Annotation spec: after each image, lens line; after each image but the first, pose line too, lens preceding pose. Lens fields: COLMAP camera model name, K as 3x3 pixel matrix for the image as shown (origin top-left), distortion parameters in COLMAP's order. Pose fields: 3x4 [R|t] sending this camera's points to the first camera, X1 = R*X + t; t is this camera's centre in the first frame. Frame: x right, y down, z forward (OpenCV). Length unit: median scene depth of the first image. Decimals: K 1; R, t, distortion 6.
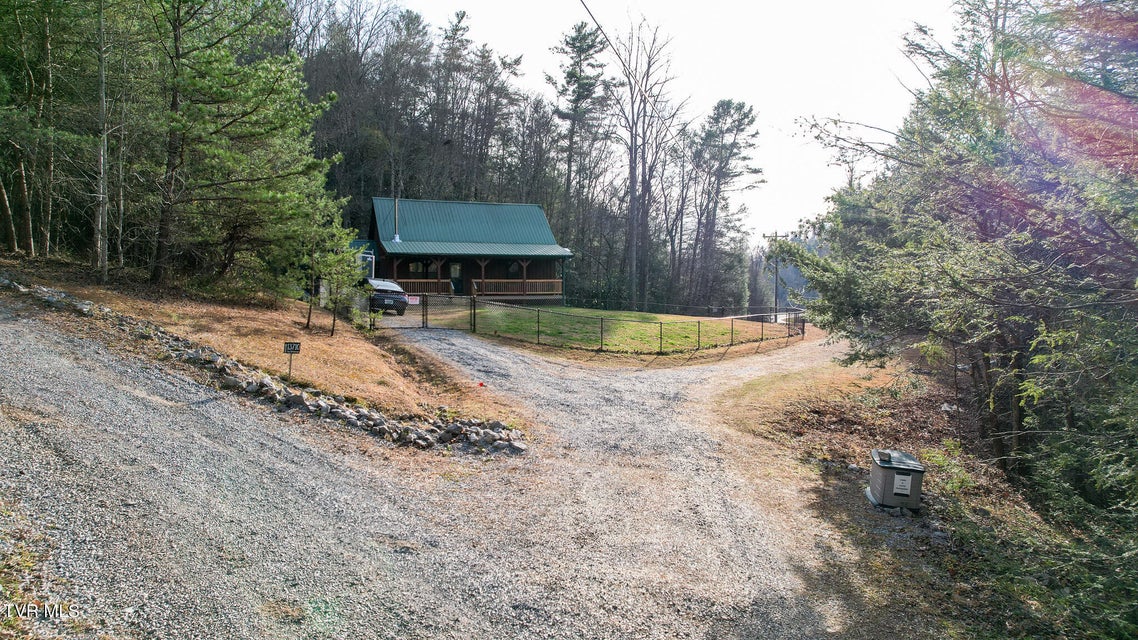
lens RADIAL K [[739.2, 0, 569.0], [0, 739.2, 320.0], [0, 0, 1]] dist [-0.070526, 0.060743]
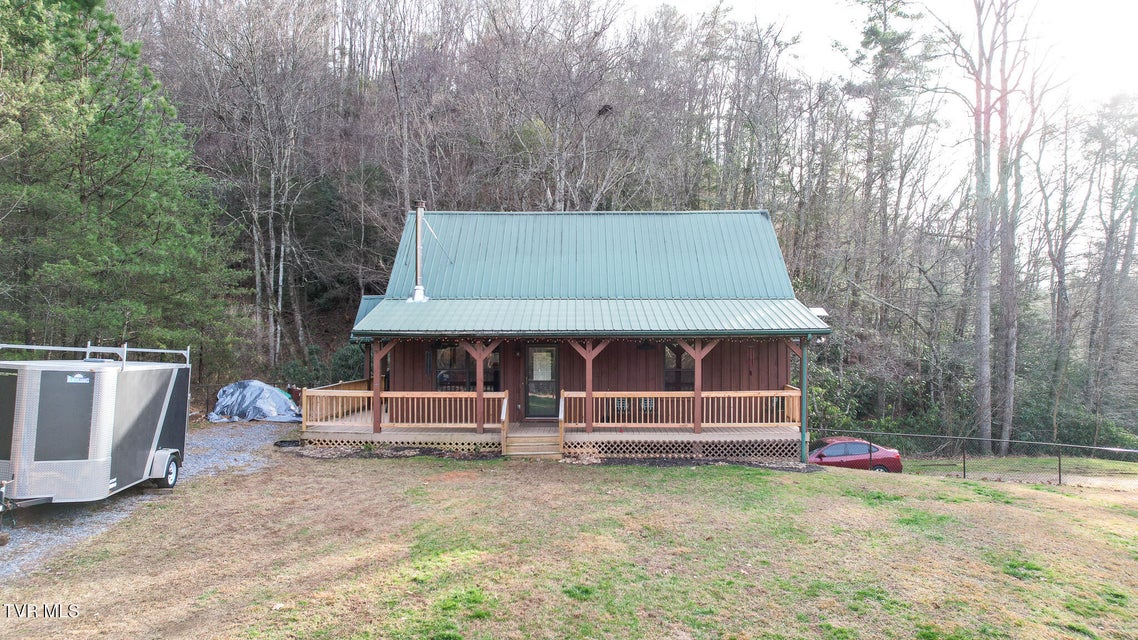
lens RADIAL K [[739.2, 0, 569.0], [0, 739.2, 320.0], [0, 0, 1]] dist [-0.070526, 0.060743]
pose [[0.916130, -0.003287, -0.400868, 0.021669], [-0.017055, 0.998741, -0.047169, -0.046496], [0.400519, 0.050050, 0.914921, 0.385810]]
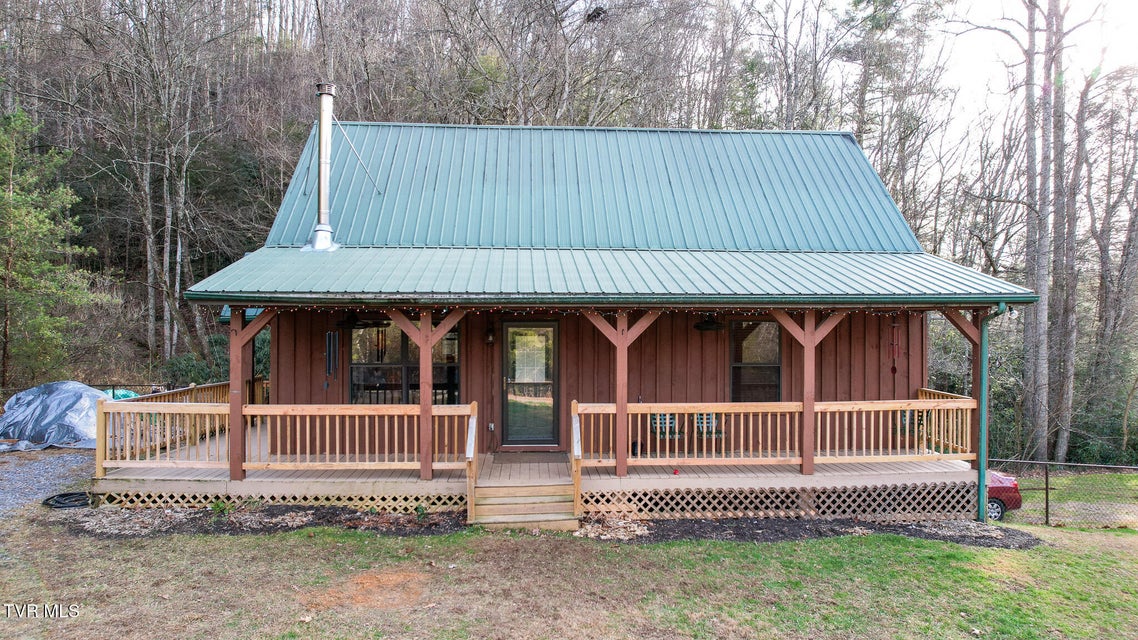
lens RADIAL K [[739.2, 0, 569.0], [0, 739.2, 320.0], [0, 0, 1]] dist [-0.070526, 0.060743]
pose [[0.944045, 0.003054, -0.329802, -0.035086], [-0.017460, 0.999018, -0.040726, -0.044200], [0.329354, 0.044205, 0.943171, 0.480905]]
